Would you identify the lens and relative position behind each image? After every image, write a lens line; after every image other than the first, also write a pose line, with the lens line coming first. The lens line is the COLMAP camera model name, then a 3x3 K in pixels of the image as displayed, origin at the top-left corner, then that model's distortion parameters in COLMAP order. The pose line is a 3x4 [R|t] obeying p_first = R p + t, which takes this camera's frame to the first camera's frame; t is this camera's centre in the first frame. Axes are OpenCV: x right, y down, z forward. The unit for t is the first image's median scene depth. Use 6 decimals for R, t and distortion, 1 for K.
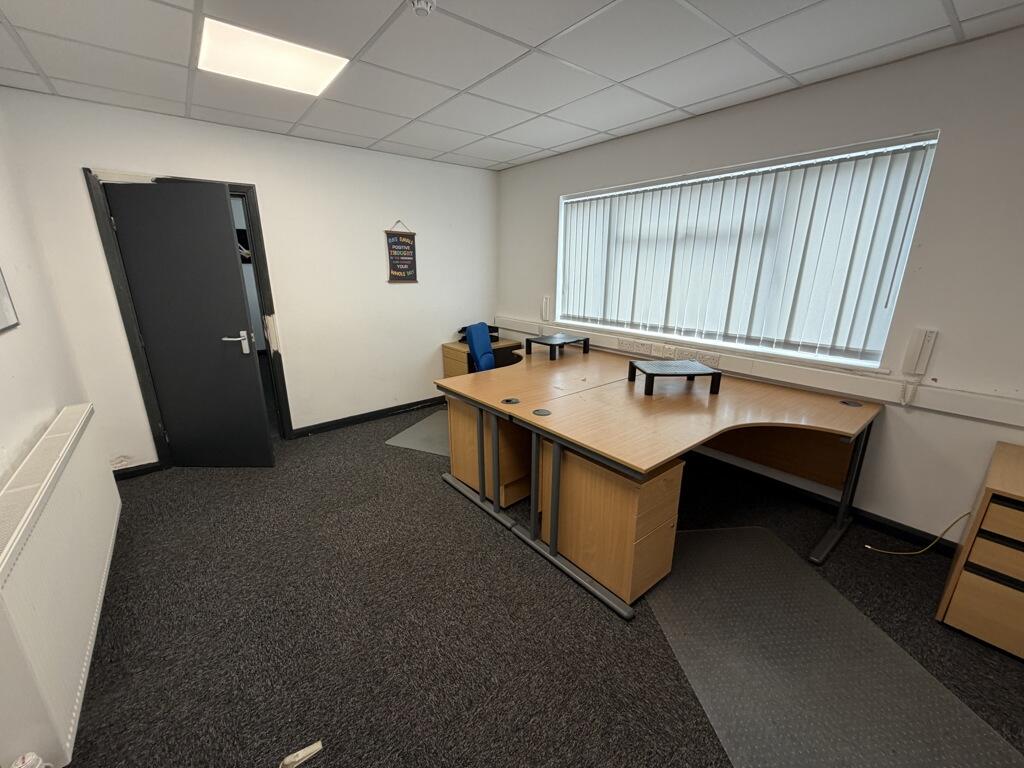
lens RADIAL K [[407.9, 0, 503.3], [0, 407.9, 380.6], [0, 0, 1]] dist [-0.007056, 0.000340]
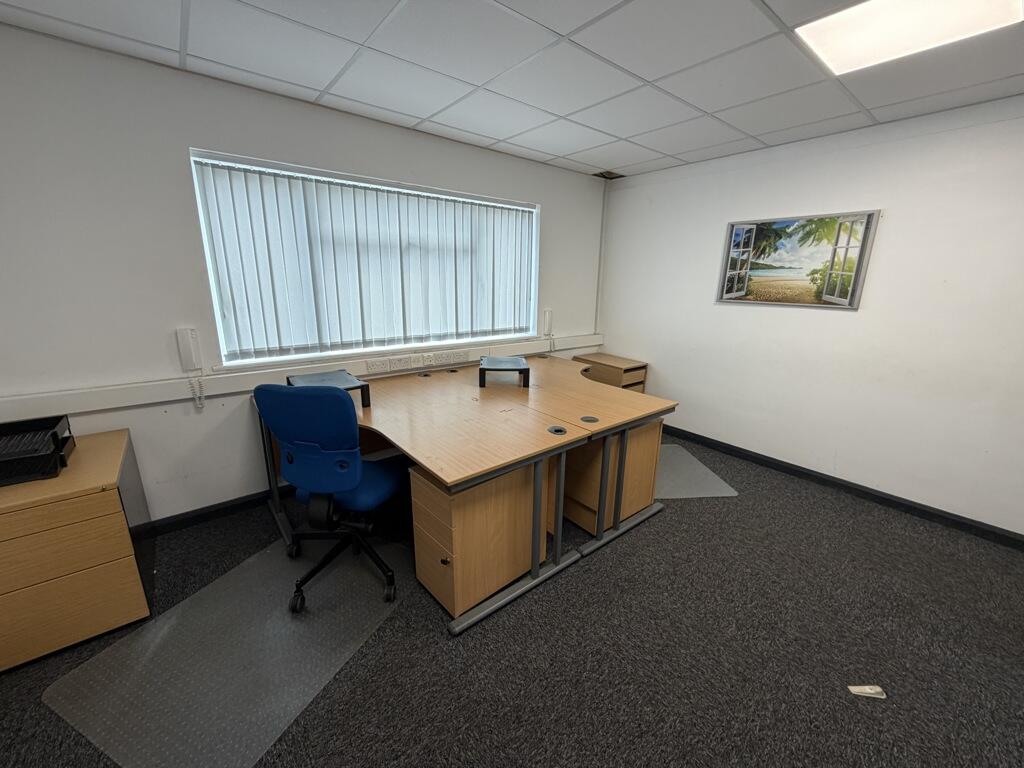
lens RADIAL K [[407.9, 0, 516.4], [0, 407.9, 379.1], [0, 0, 1]] dist [-0.007056, 0.000340]
pose [[-0.021923, -0.242265, 0.969962, -0.642500], [0.252097, 0.937505, 0.239856, -0.229187], [-0.967454, 0.249783, 0.040521, 0.818546]]
